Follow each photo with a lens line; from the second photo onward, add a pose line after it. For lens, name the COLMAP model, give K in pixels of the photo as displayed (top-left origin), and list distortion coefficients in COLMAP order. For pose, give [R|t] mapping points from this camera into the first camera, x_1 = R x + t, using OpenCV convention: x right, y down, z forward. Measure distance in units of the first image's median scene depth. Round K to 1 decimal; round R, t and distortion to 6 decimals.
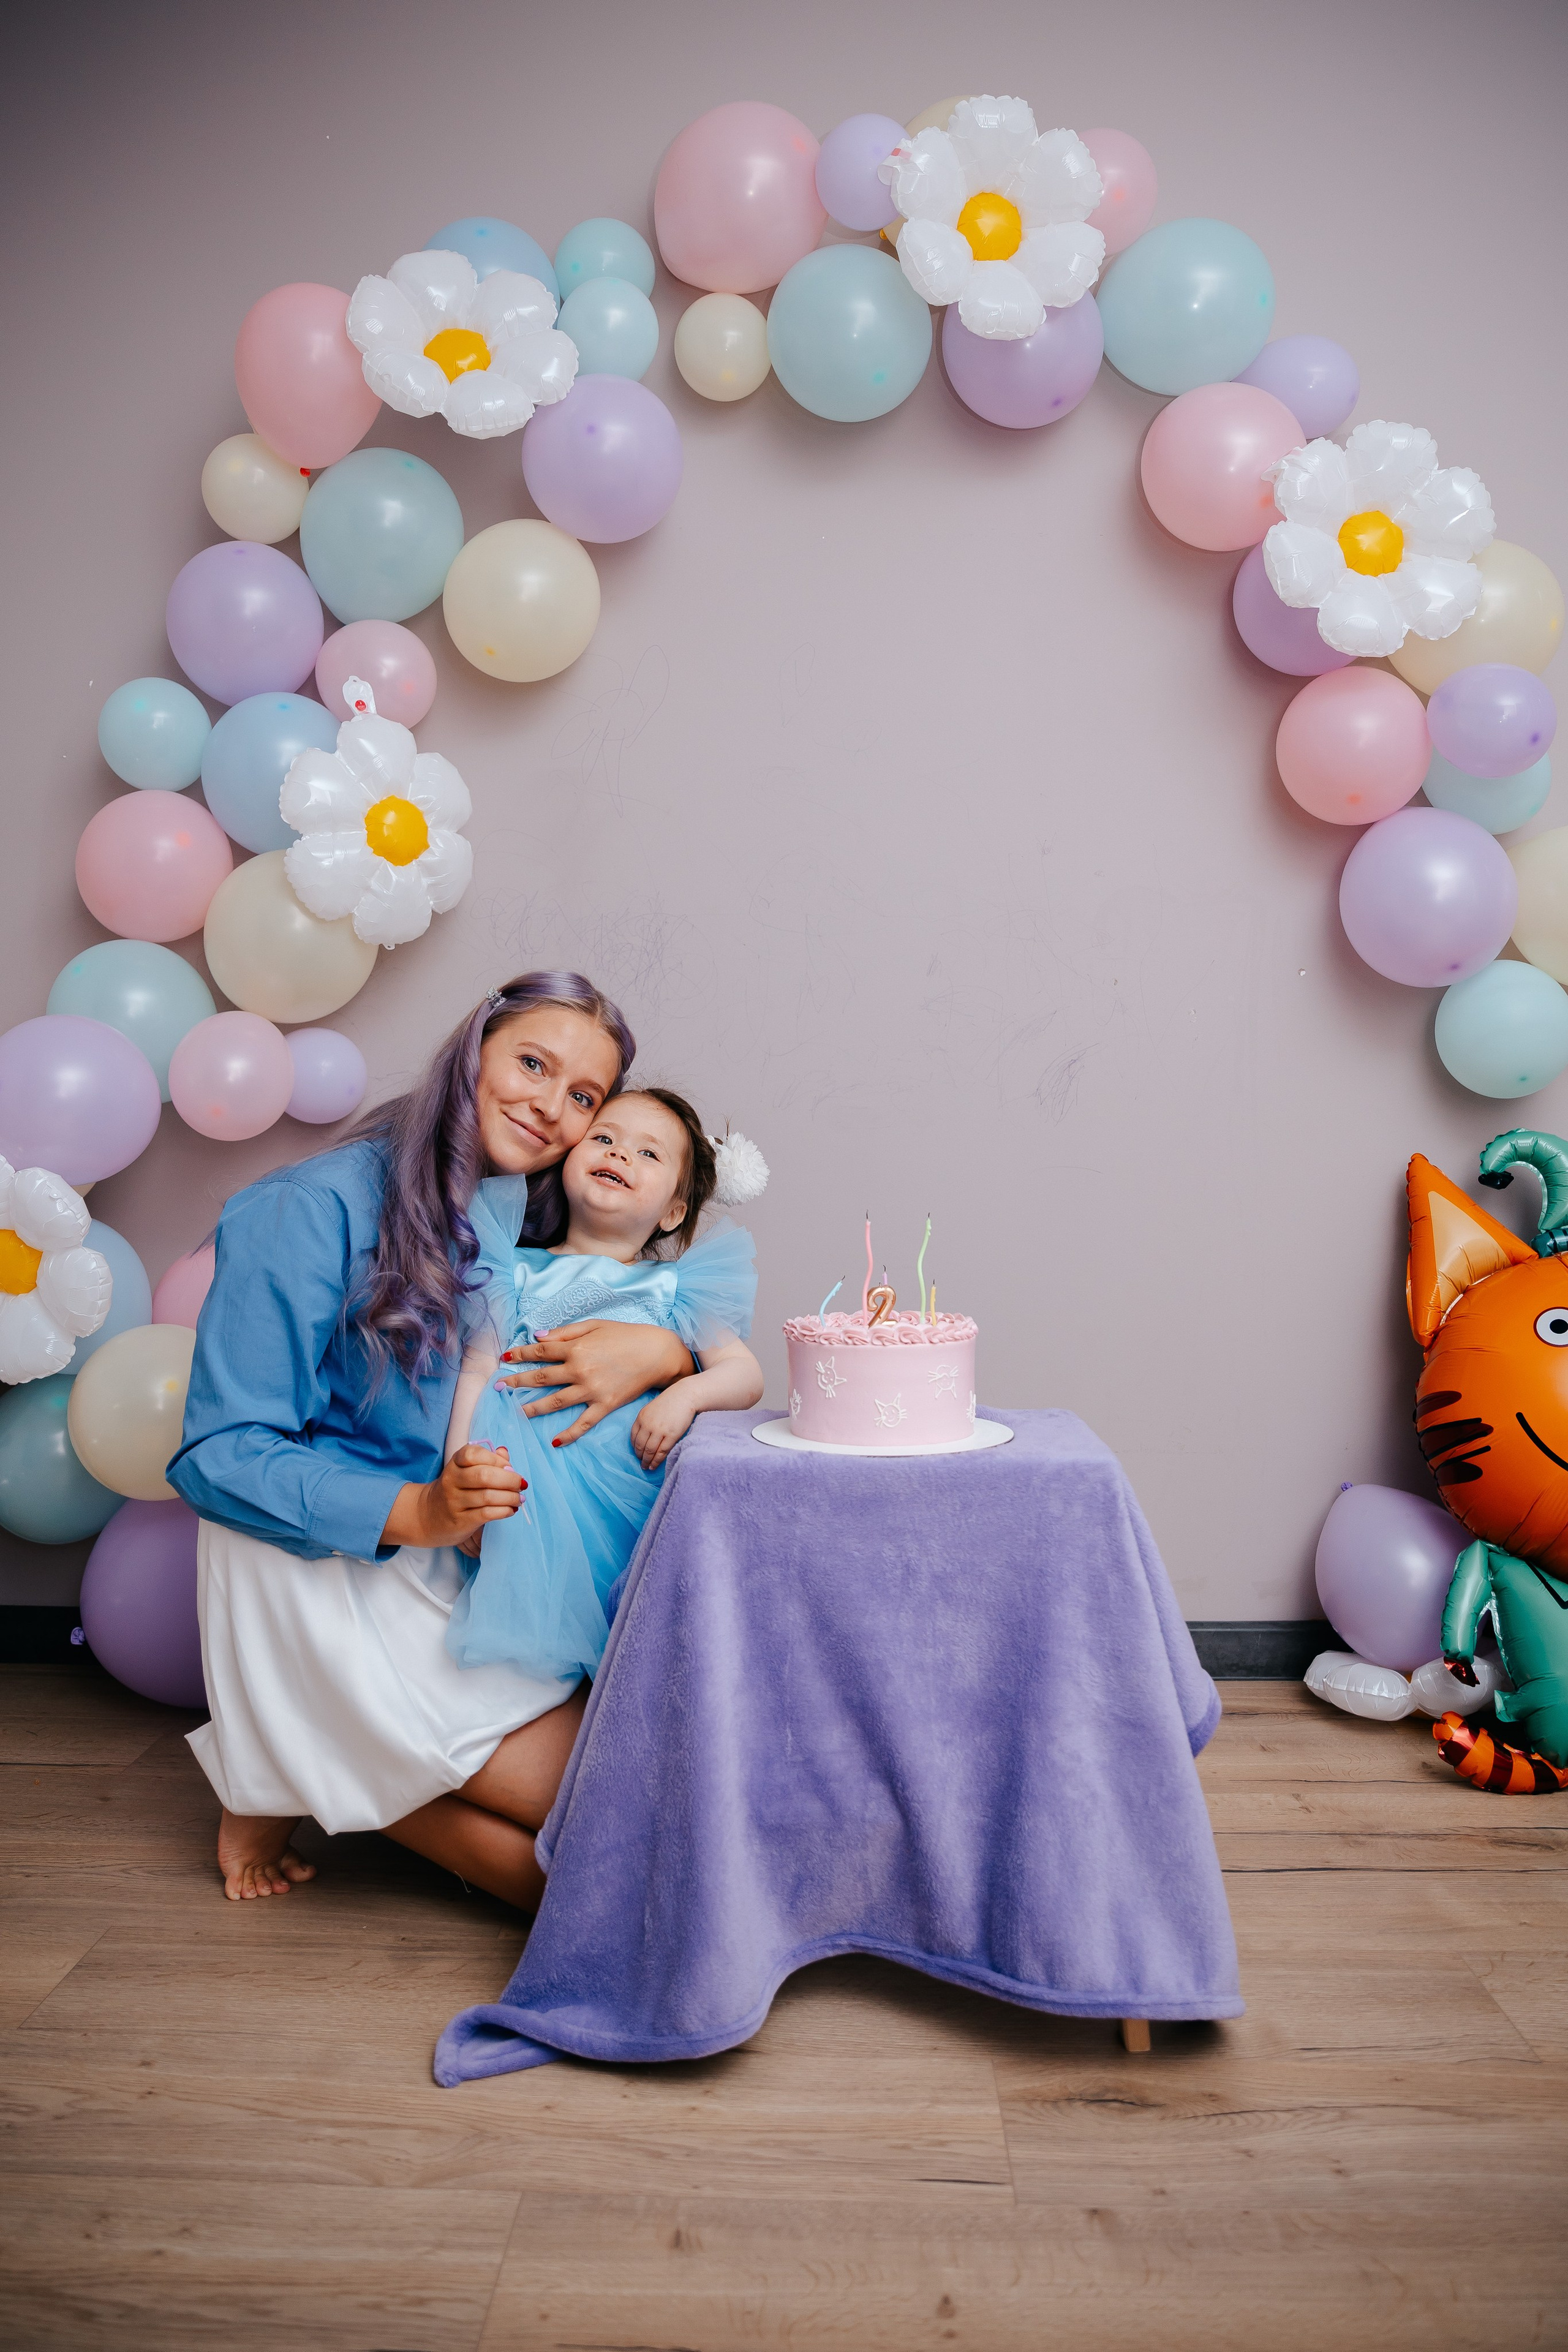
lens RADIAL K [[1693.0, 0, 761.8], [0, 1693.0, 1102.0], [0, 0, 1]] dist [-0.093103, 0.075058]
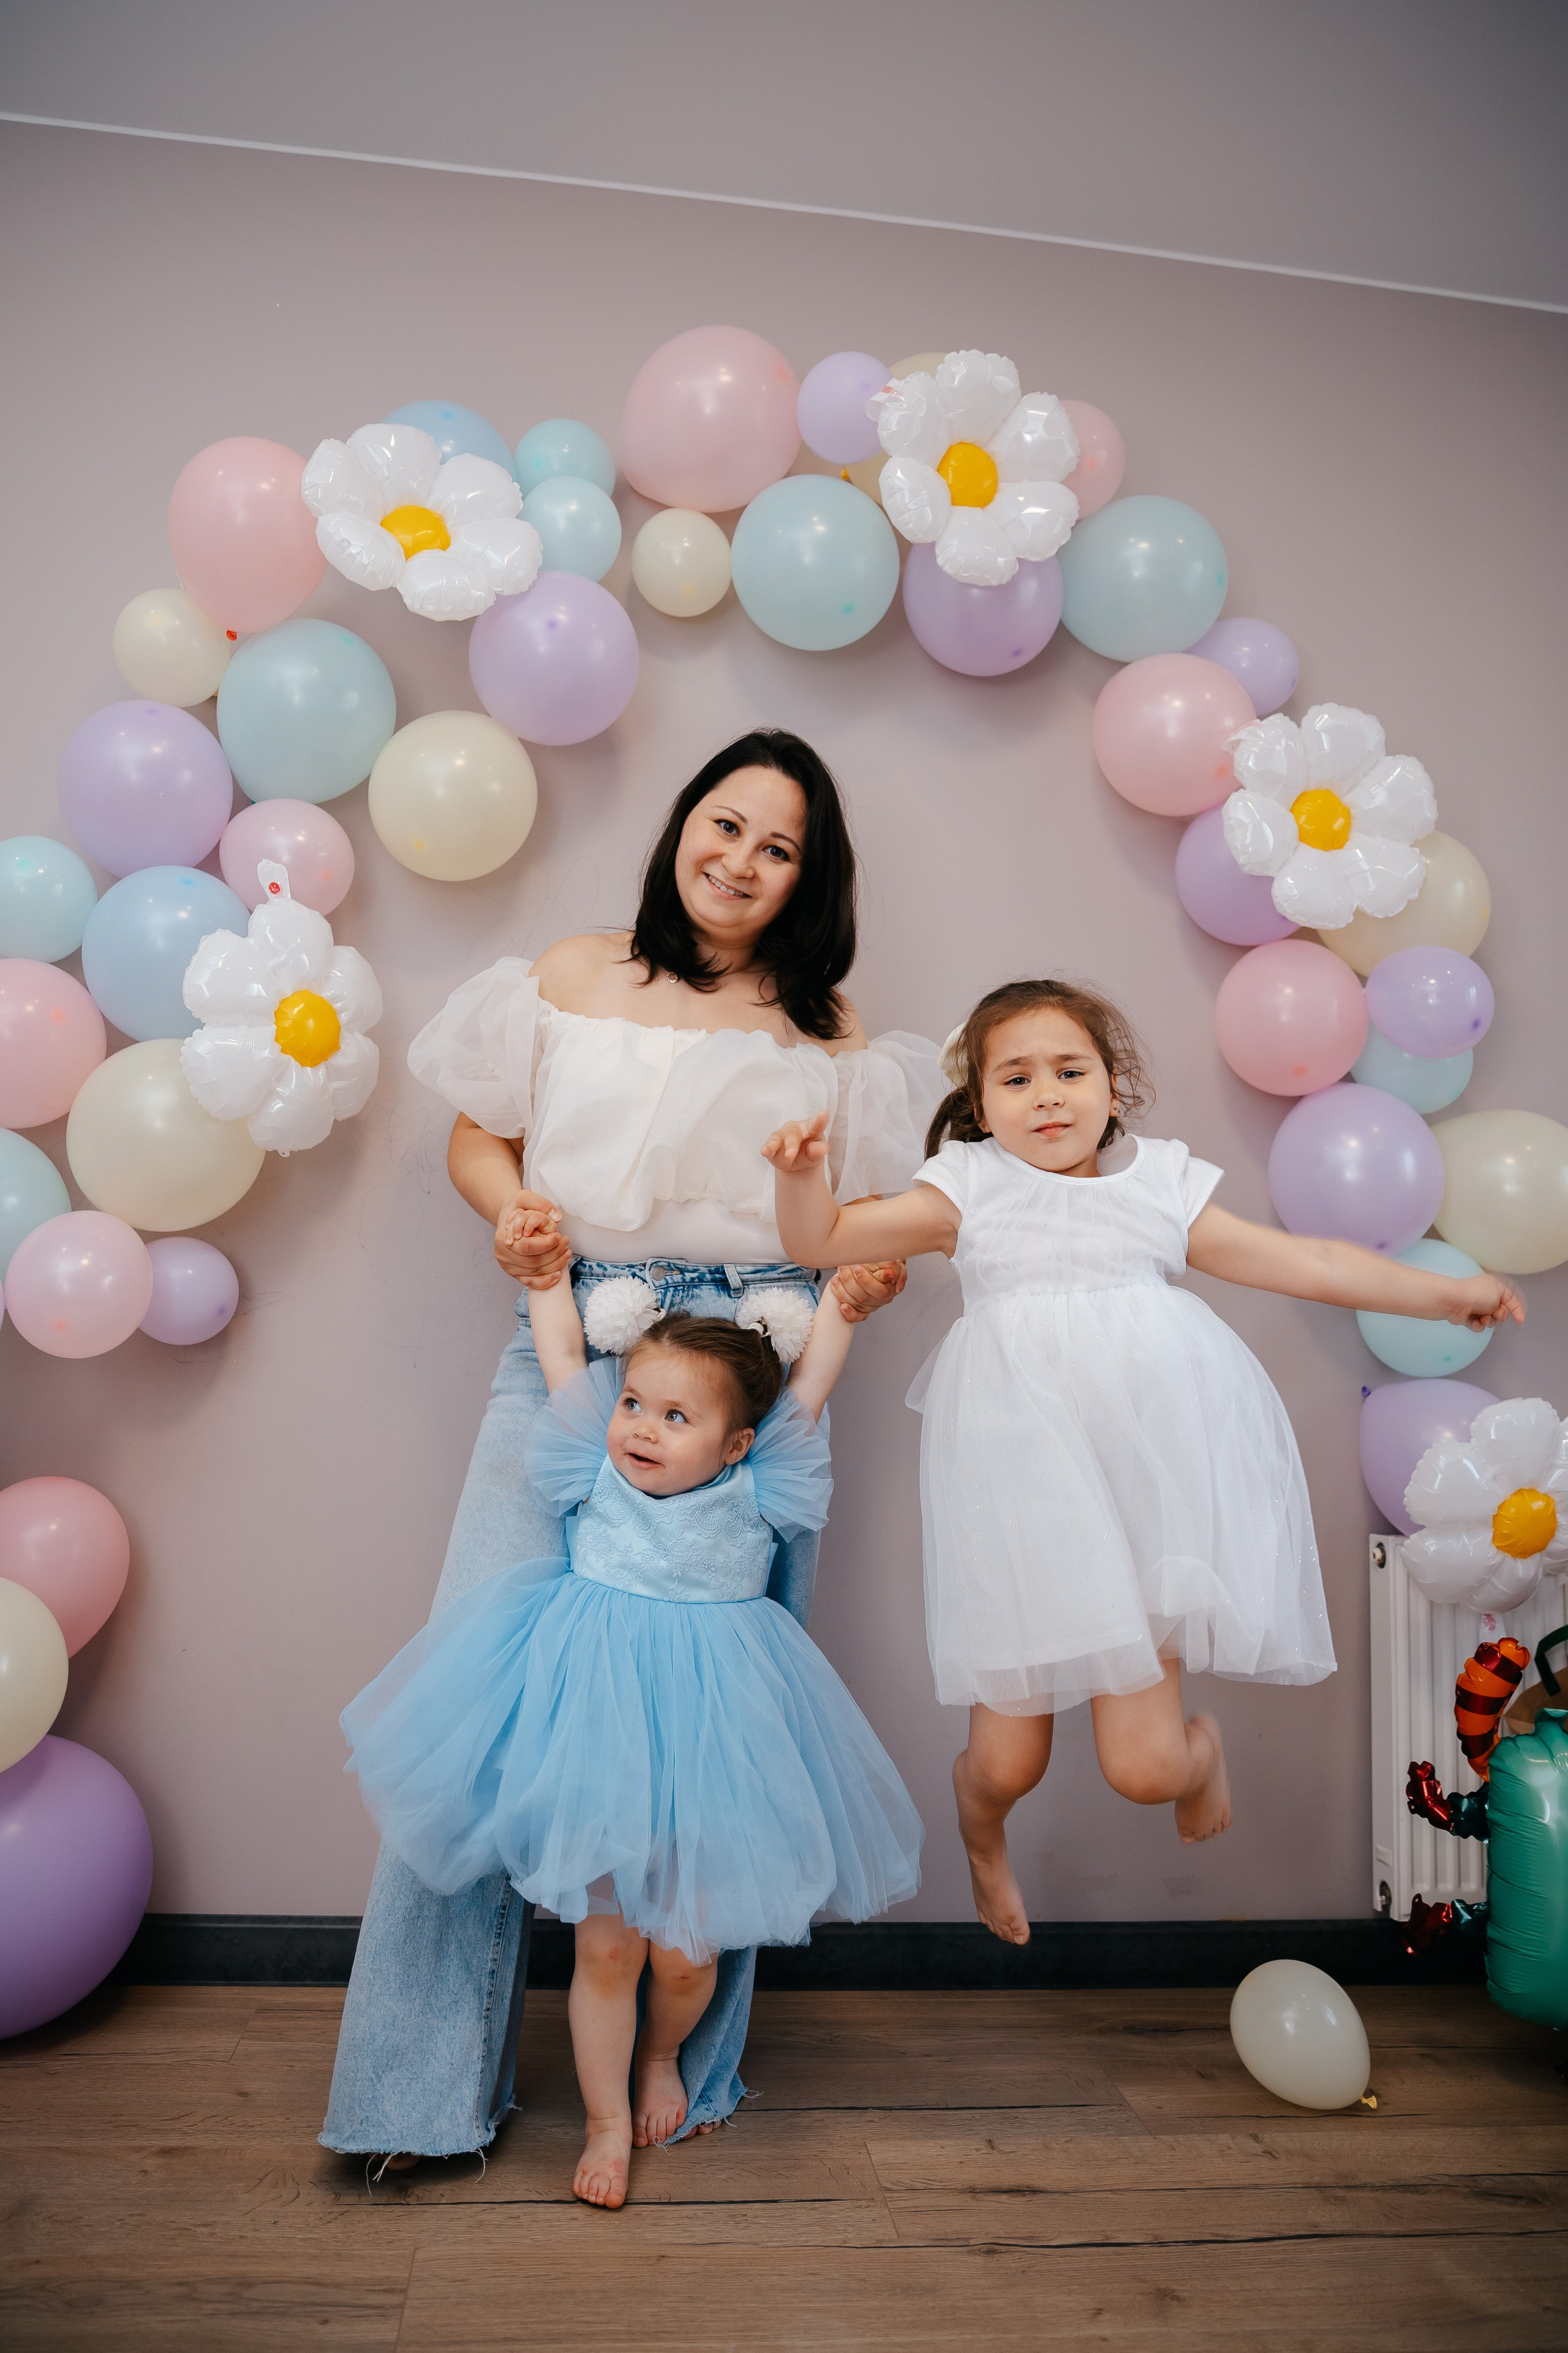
lens RADIAL K [[1631.3, 0, 776.5], [0, 1631.3, 1146.5], [0, 0, 1]] dist [-0.089857, 0.069775]
pose [[0.985571, 0.066520, 0.155645, -0.154156], [-0.048585, 0.992023, -0.116321, -0.012993], [-0.162141, 0.107081, 0.980940, 0.173131]]
